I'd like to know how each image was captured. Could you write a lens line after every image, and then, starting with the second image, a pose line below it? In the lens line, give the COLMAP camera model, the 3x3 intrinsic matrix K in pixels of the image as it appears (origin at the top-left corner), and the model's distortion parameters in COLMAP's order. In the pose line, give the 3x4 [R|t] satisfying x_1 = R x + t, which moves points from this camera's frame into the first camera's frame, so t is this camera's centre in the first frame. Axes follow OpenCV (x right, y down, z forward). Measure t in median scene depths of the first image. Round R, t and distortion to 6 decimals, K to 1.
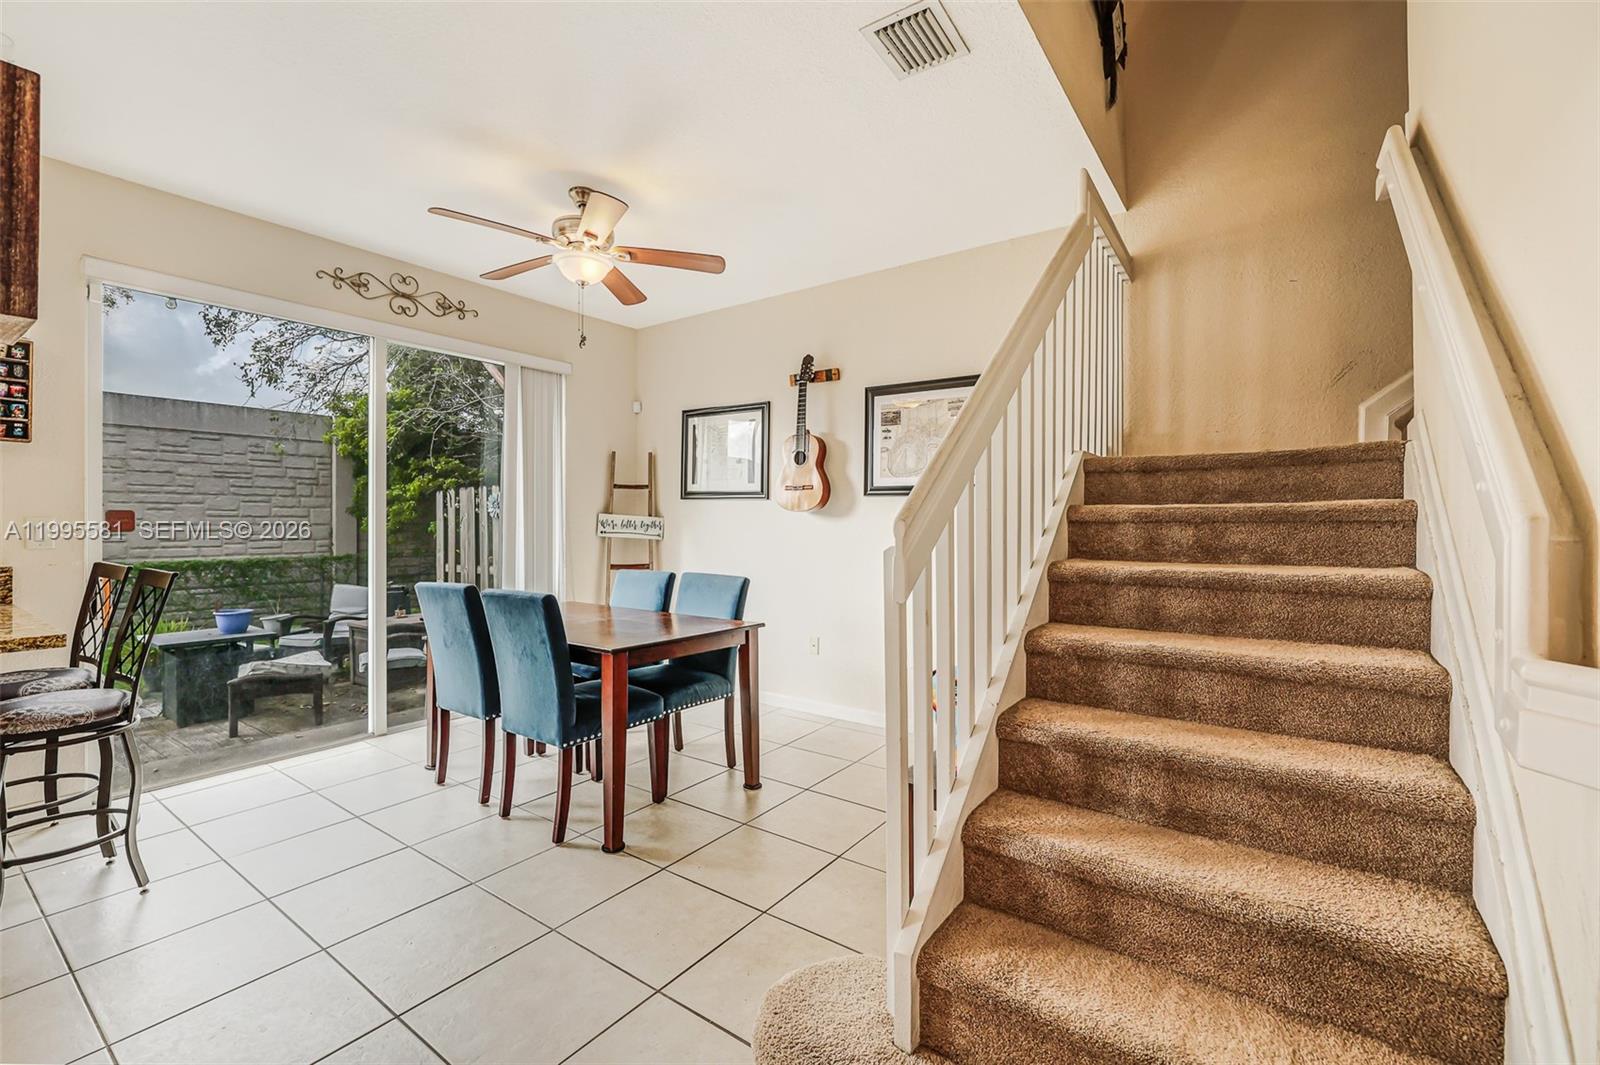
lens RADIAL K [[675.7, 0, 780.0], [0, 675.7, 519.7], [0, 0, 1]] dist [-0.000710, -0.001148]
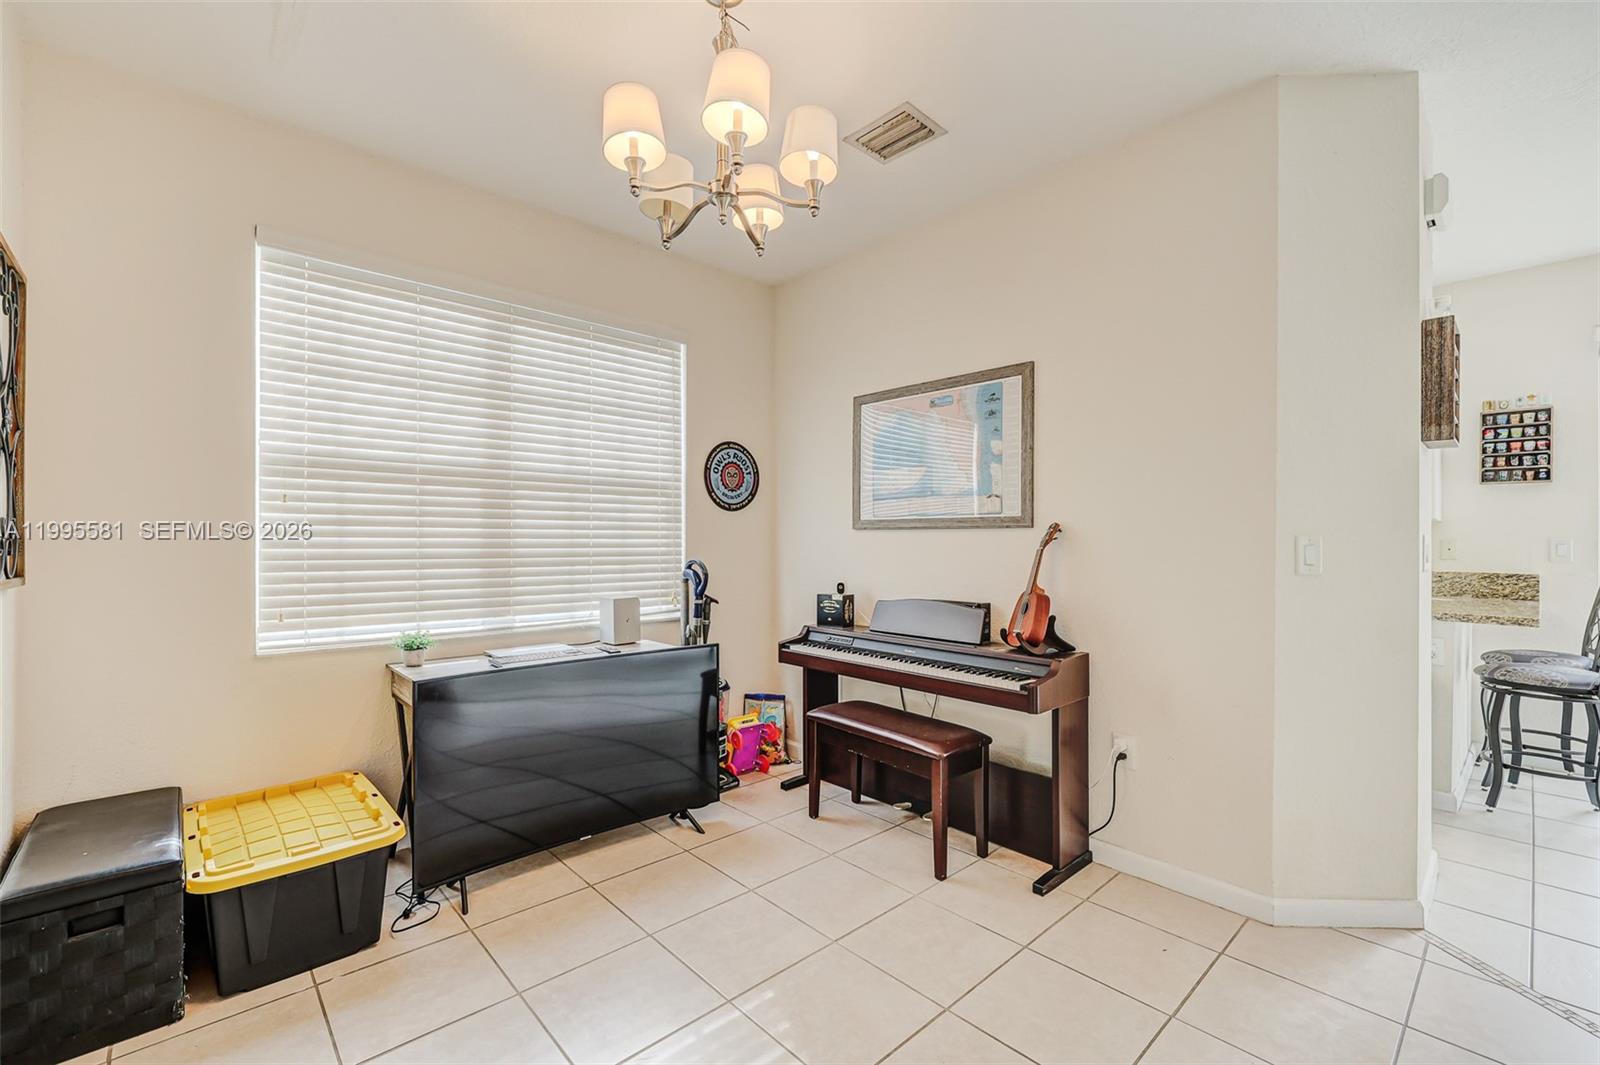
lens RADIAL K [[675.7, 0, 790.0], [0, 675.7, 539.2], [0, 0, 1]] dist [-0.000710, -0.001148]
pose [[-0.202834, -0.000855, -0.979213, 0.325584], [-0.000497, 1.000000, -0.000770, 0.000035], [0.979213, 0.000331, -0.202834, -0.134036]]
